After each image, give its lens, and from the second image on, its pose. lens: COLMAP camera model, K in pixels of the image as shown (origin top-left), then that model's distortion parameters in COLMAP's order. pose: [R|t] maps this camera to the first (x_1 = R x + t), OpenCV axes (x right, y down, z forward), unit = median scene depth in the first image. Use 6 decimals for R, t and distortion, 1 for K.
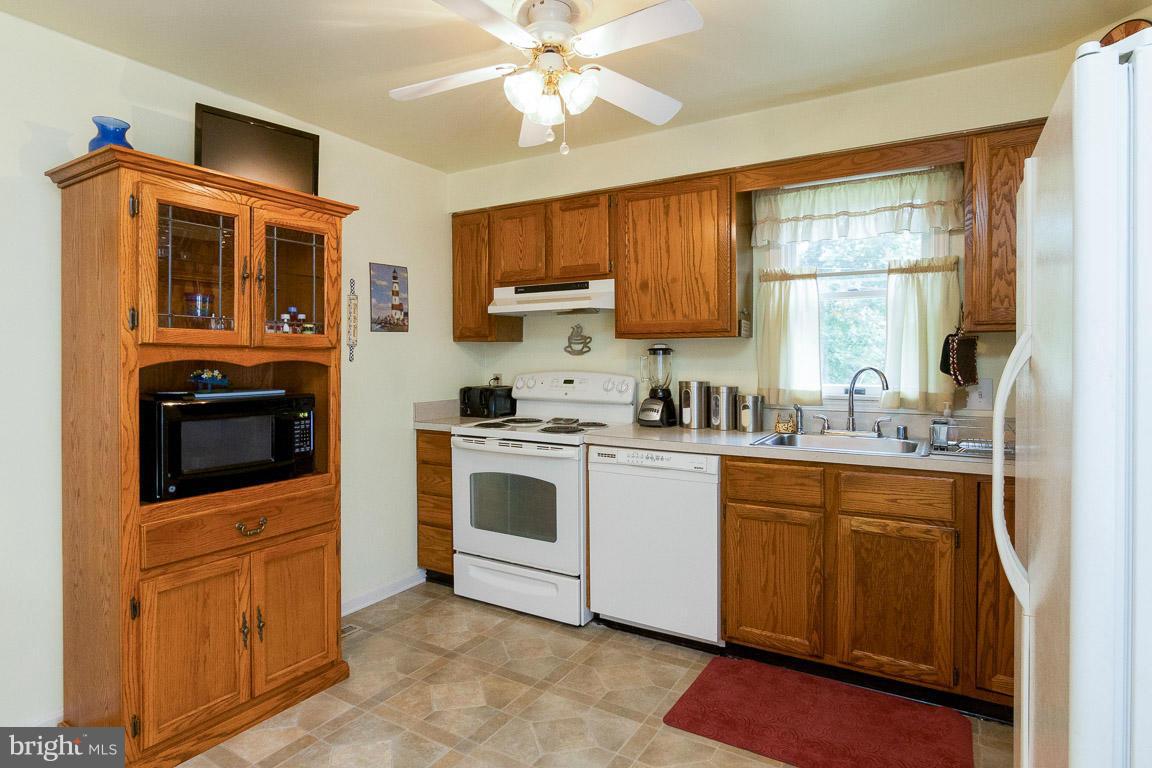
lens RADIAL K [[624.1, 0, 542.4], [0, 624.1, 366.0], [0, 0, 1]] dist [-0.003402, 0.000200]
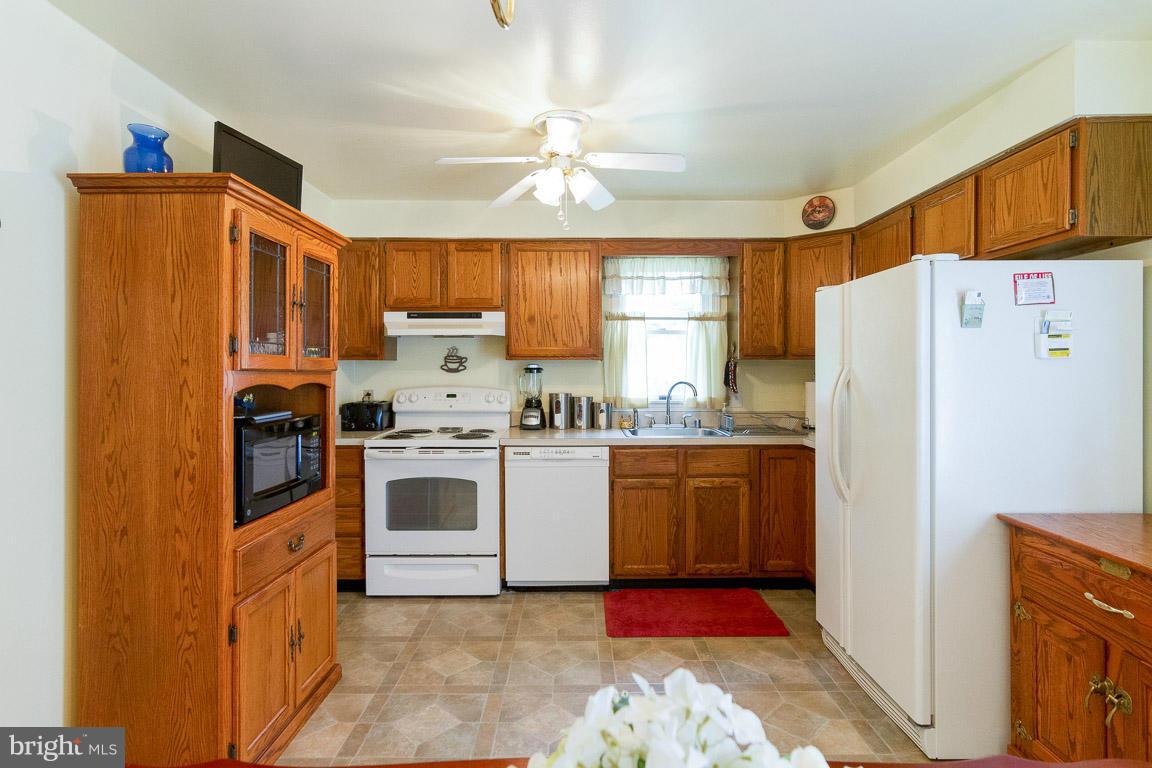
lens RADIAL K [[589.7, 0, 578.5], [0, 589.7, 373.1], [0, 0, 1]] dist [0.018302, -0.000936]
pose [[0.841532, -0.003517, 0.540196, -0.458633], [0.006300, 0.999975, -0.003304, -0.015368], [-0.540171, 0.006184, 0.841533, -0.071967]]
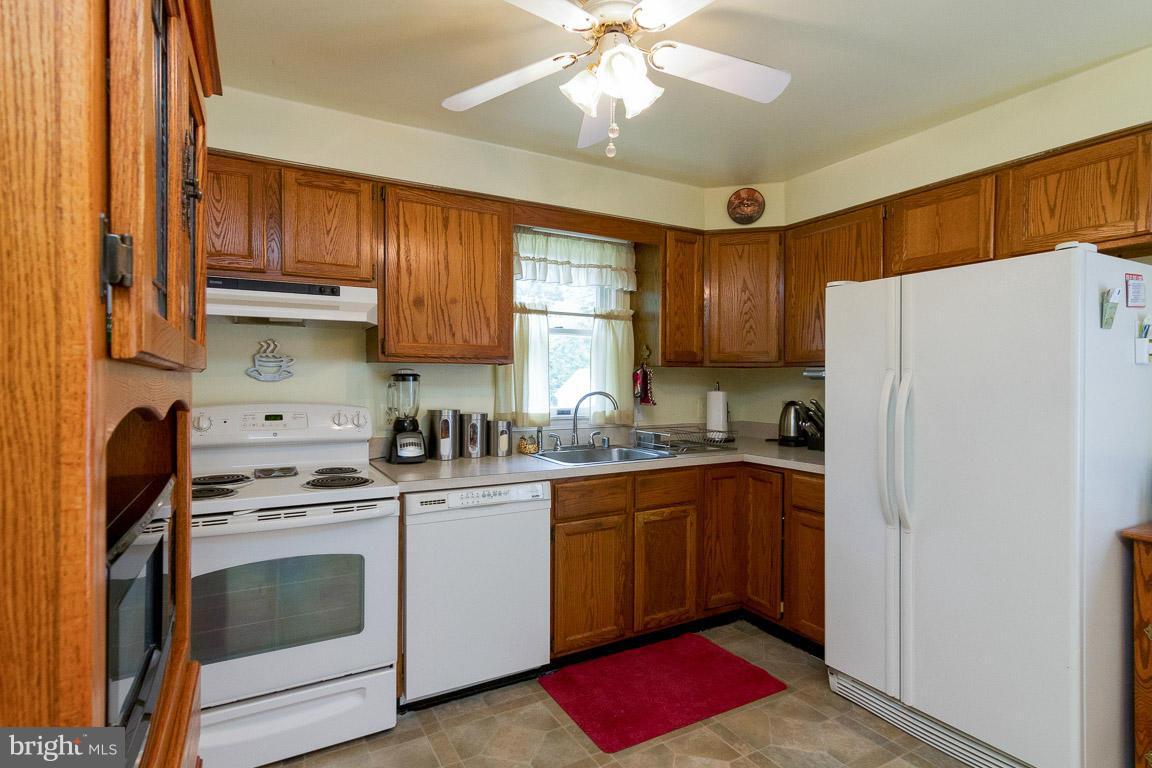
lens RADIAL K [[589.7, 0, 585.2], [0, 589.7, 386.3], [0, 0, 1]] dist [0.018302, -0.000936]
pose [[0.473413, -0.007849, 0.880806, -0.512943], [0.008287, 0.999956, 0.004457, -0.014653], [-0.880802, 0.005190, 0.473457, 0.456969]]
